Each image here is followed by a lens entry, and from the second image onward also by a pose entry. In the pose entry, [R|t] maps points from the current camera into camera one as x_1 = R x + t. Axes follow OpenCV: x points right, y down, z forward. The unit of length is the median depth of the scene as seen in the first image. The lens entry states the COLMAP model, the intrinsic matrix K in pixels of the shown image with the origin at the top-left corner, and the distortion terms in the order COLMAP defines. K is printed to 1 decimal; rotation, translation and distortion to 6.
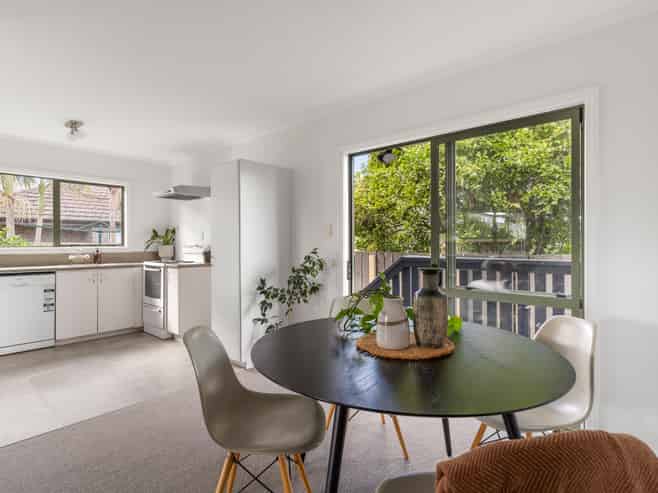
lens RADIAL K [[346.7, 0, 329.0], [0, 346.7, 246.5], [0, 0, 1]] dist [0.001269, 0.000292]
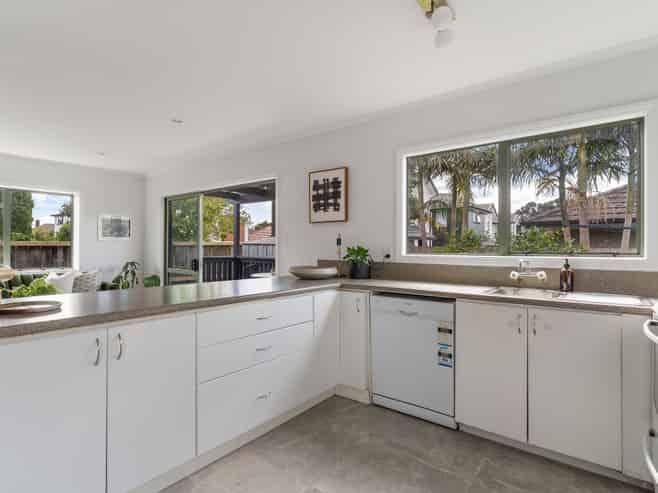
lens RADIAL K [[346.7, 0, 329.0], [0, 346.7, 246.5], [0, 0, 1]] dist [0.001269, 0.000292]
pose [[0.068511, -0.001727, -0.997649, -0.232944], [-0.015365, 0.999878, -0.002786, -0.007903], [0.997532, 0.015520, 0.068477, 0.731603]]
